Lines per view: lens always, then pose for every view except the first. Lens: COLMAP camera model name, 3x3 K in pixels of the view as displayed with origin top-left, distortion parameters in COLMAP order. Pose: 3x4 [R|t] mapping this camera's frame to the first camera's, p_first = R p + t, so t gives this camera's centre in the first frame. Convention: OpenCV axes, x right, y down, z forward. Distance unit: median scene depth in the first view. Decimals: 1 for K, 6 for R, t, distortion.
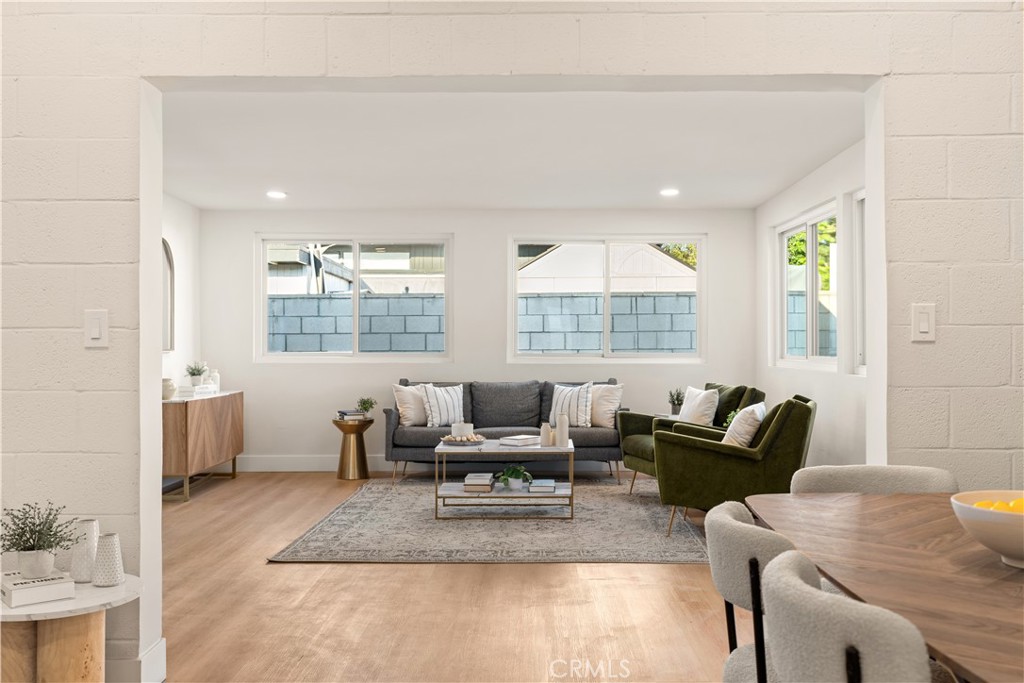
lens RADIAL K [[1008.2, 0, 512.0], [0, 1008.2, 341.5], [0, 0, 1]] dist [0.000850, 0.000865]
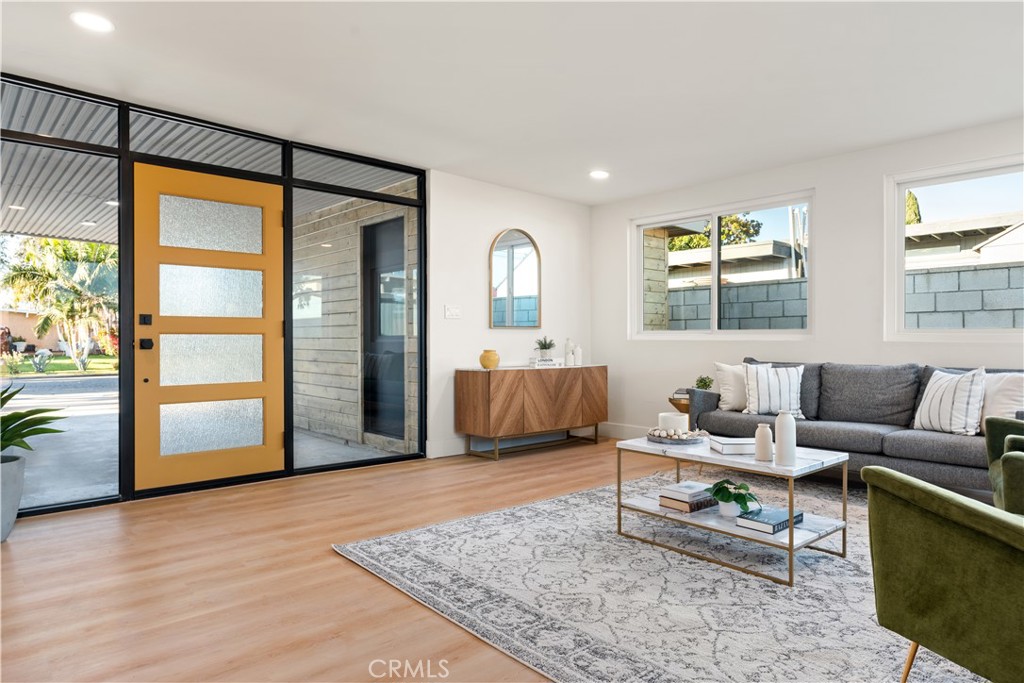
lens RADIAL K [[629.8, 0, 512.0], [0, 629.8, 341.5], [0, 0, 1]] dist [-0.000659, -0.000609]
pose [[0.661384, 0.005112, -0.750030, 0.181569], [-0.001875, 0.999985, 0.005162, 0.020872], [0.750045, -0.002007, 0.661384, 0.484082]]
